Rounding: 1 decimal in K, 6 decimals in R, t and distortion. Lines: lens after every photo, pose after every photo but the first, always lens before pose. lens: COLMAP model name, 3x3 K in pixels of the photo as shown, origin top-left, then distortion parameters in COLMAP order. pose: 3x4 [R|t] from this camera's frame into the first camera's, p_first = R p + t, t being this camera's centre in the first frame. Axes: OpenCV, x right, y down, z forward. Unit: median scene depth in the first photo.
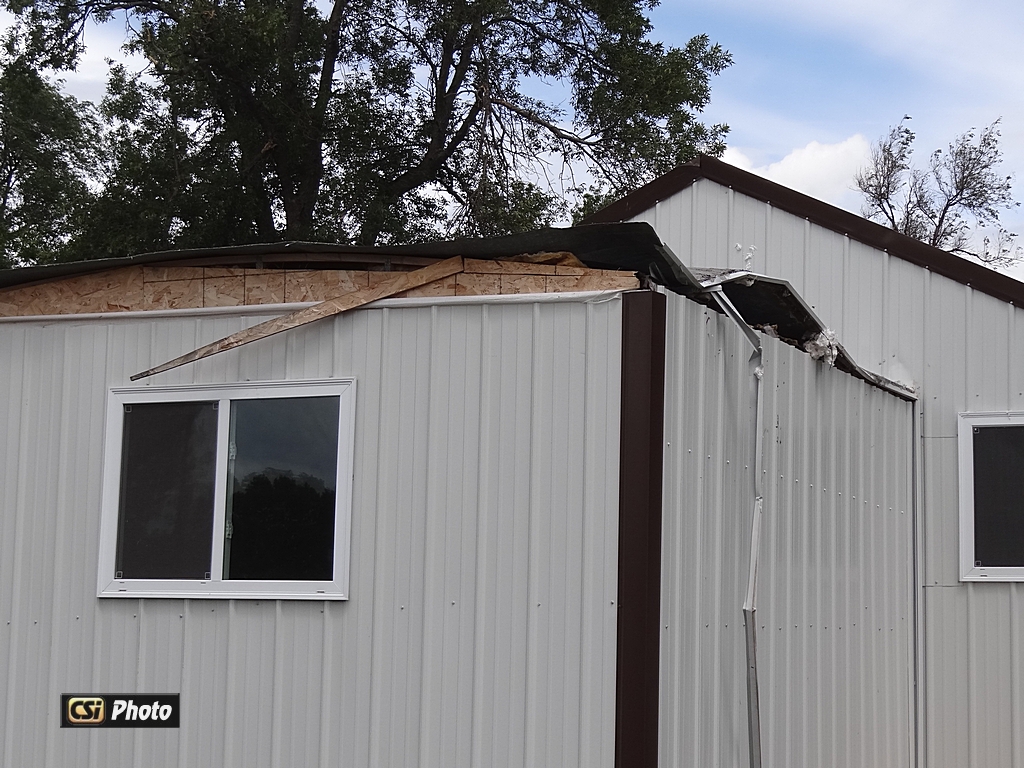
lens RADIAL K [[1950.7, 0, 512.3], [0, 1950.7, 384.3], [0, 0, 1]] dist [-0.047057, 0.000000]
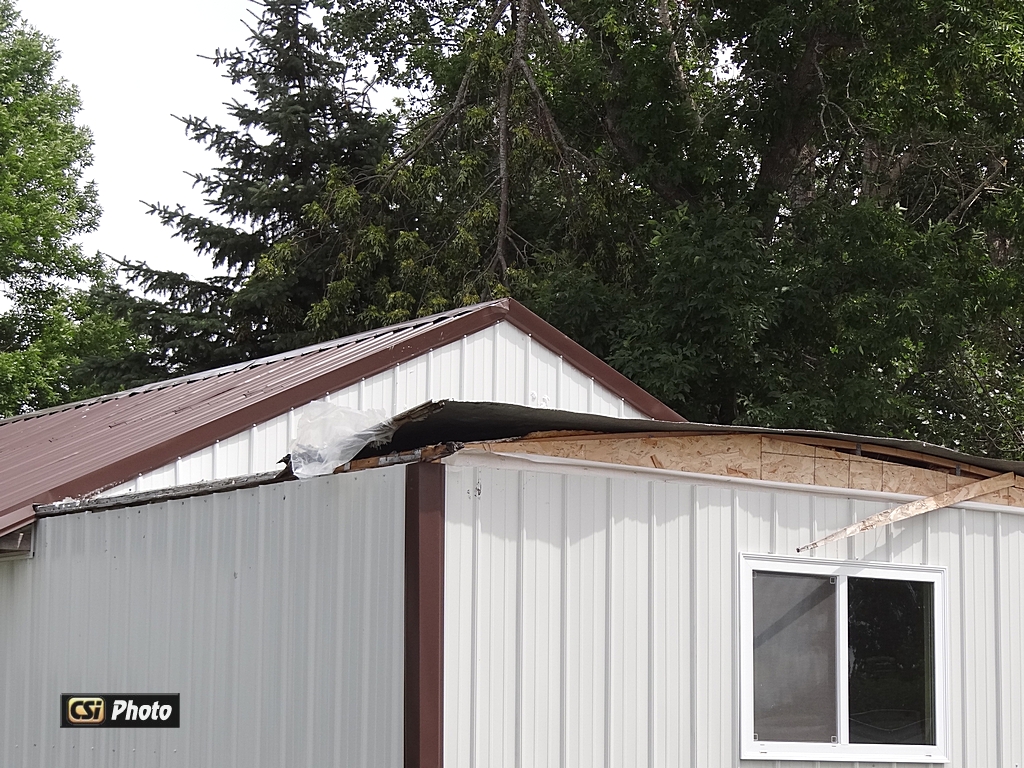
lens RADIAL K [[2654.5, 0, 512.2], [0, 2654.5, 384.2], [0, 0, 1]] dist [-0.105256, 0.000000]
pose [[0.568697, 0.115809, 0.814354, -1.470298], [-0.113538, 0.991614, -0.061729, 0.014300], [-0.814674, -0.057355, 0.577076, 0.314116]]
